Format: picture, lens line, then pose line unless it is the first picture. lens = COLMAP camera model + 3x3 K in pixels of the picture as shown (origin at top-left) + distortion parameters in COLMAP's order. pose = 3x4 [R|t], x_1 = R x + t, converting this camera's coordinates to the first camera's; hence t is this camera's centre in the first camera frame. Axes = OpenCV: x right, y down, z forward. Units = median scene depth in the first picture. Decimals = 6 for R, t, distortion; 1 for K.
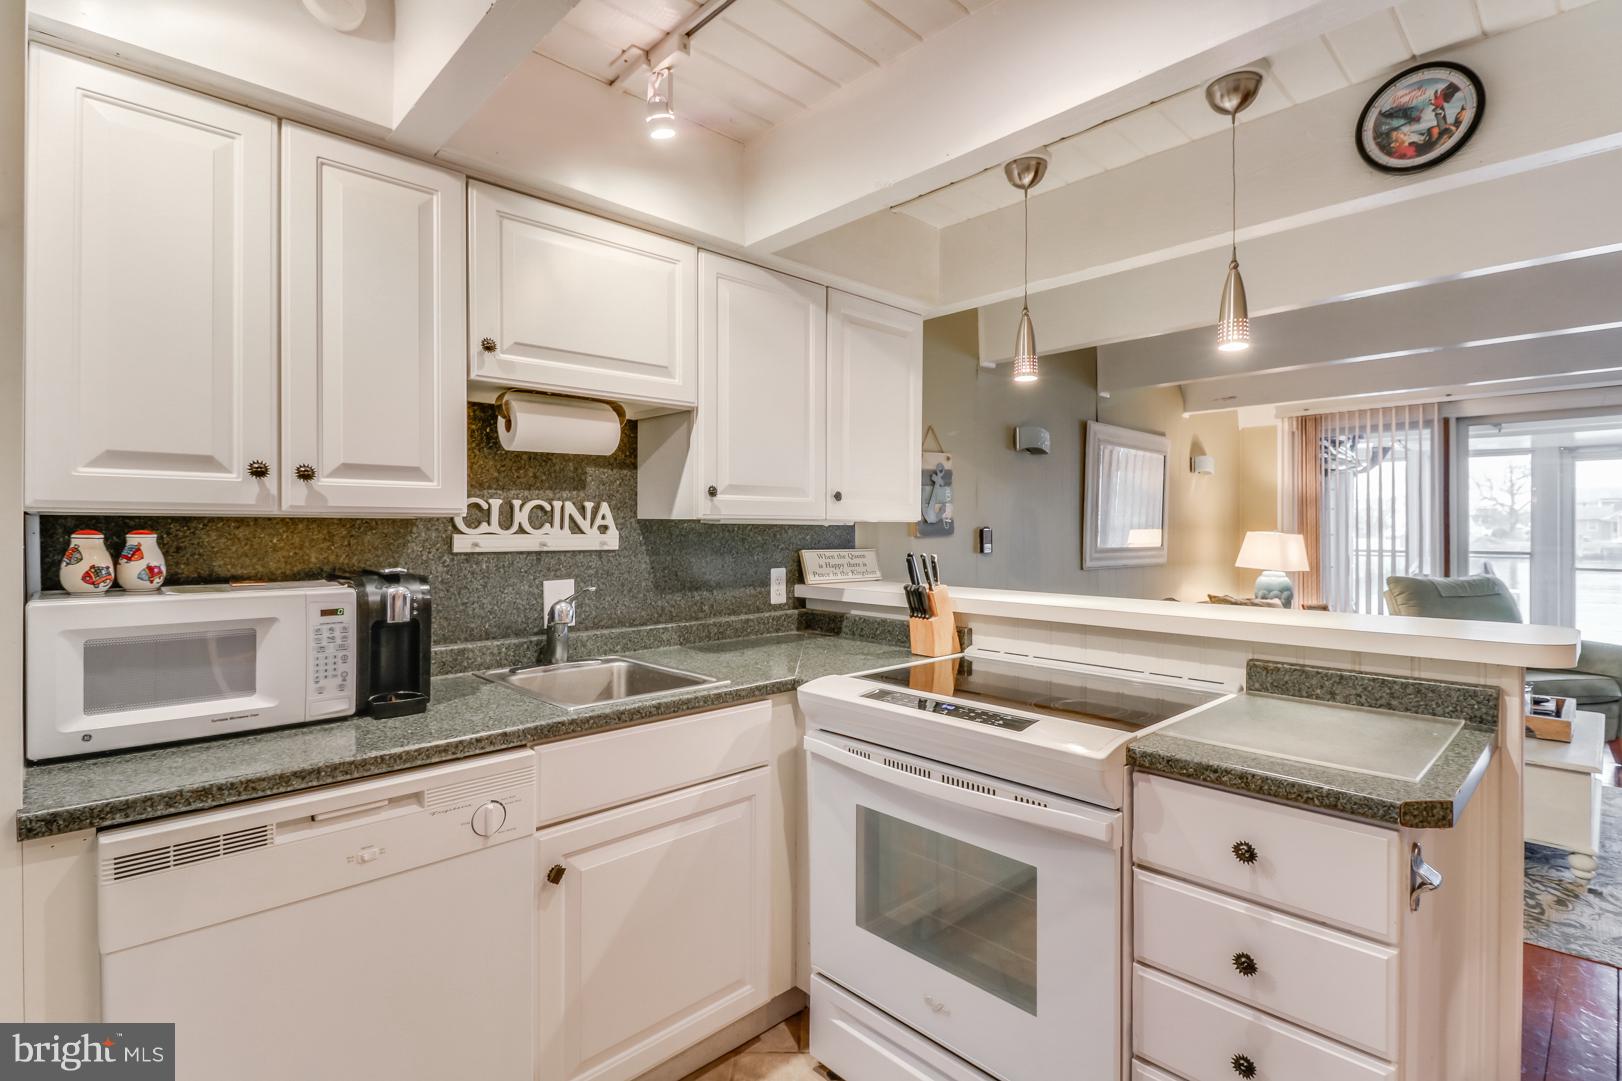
lens RADIAL K [[765.2, 0, 820.0], [0, 765.2, 528.6], [0, 0, 1]] dist [0.011880, -0.012149]
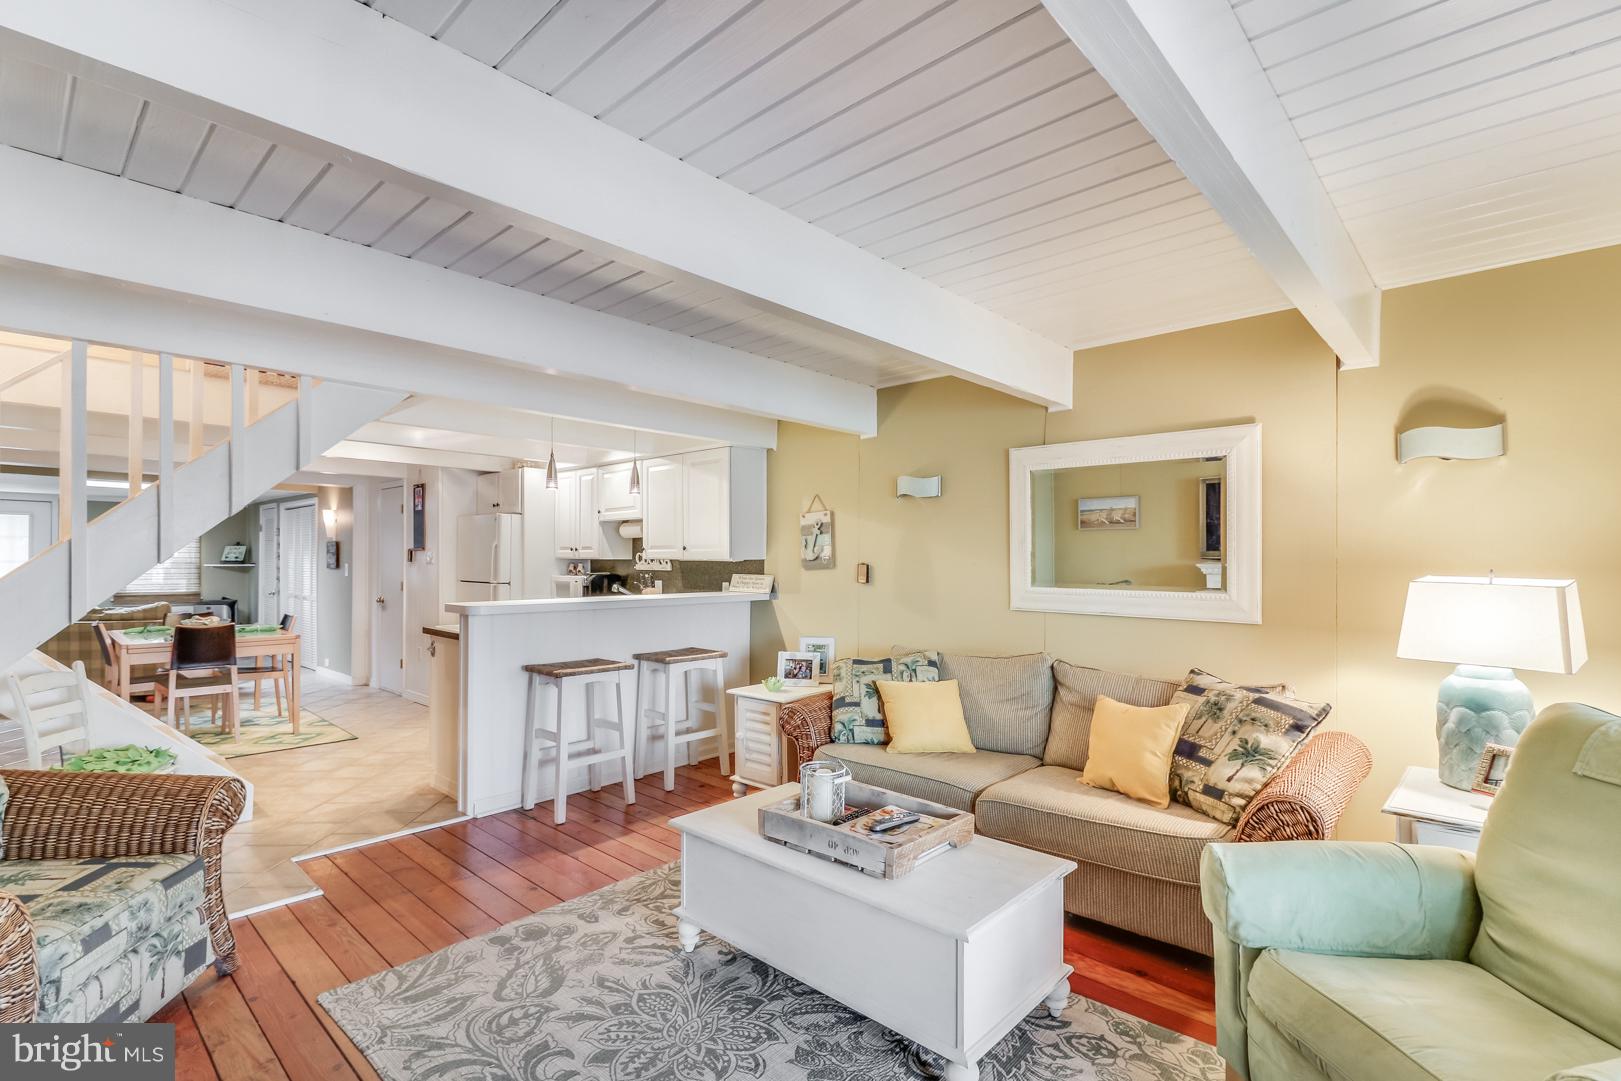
lens RADIAL K [[743.6, 0, 804.7], [0, 743.6, 557.1], [0, 0, 1]] dist [0.008587, -0.000708]
pose [[0.055029, -0.001920, -0.998483, 2.477607], [-0.001651, 0.999997, -0.002014, -0.015601], [0.998483, 0.001759, 0.055025, 1.408722]]
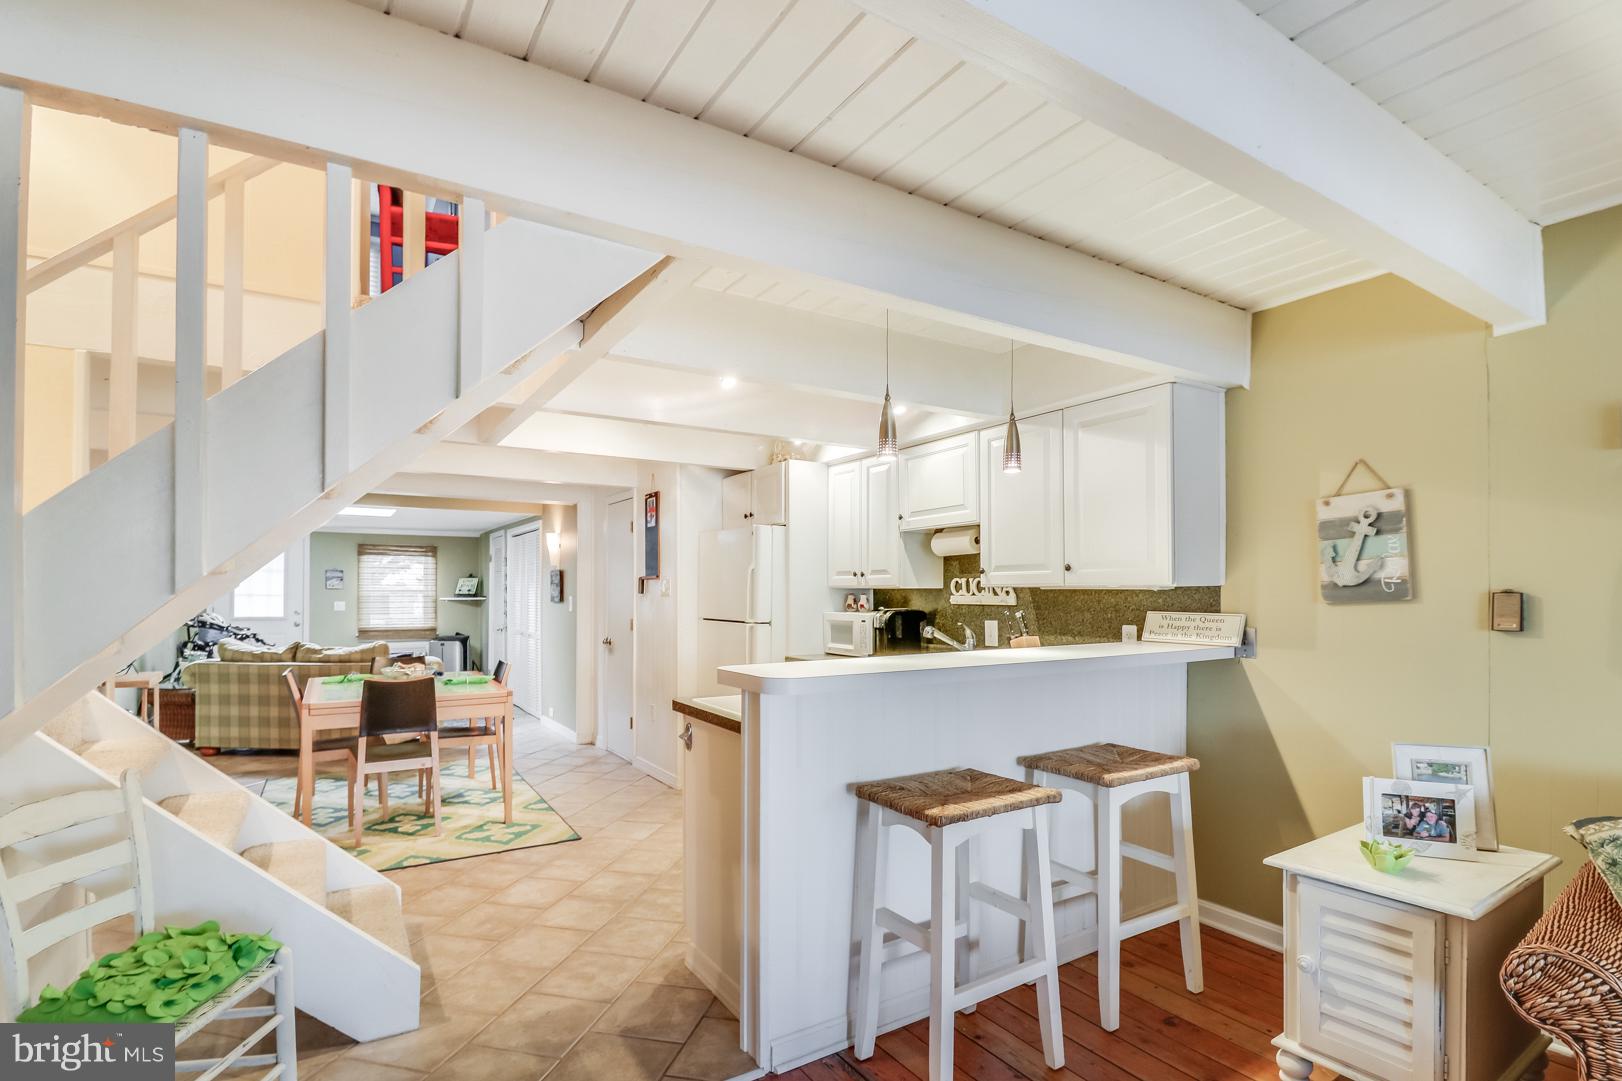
lens RADIAL K [[777.6, 0, 807.3], [0, 777.6, 590.0], [0, 0, 1]] dist [0.001421, -0.016821]
pose [[-0.206543, -0.002750, -0.978434, 1.604129], [0.001238, 0.999995, -0.003072, -0.001576], [0.978437, -0.001845, -0.206539, 0.966085]]
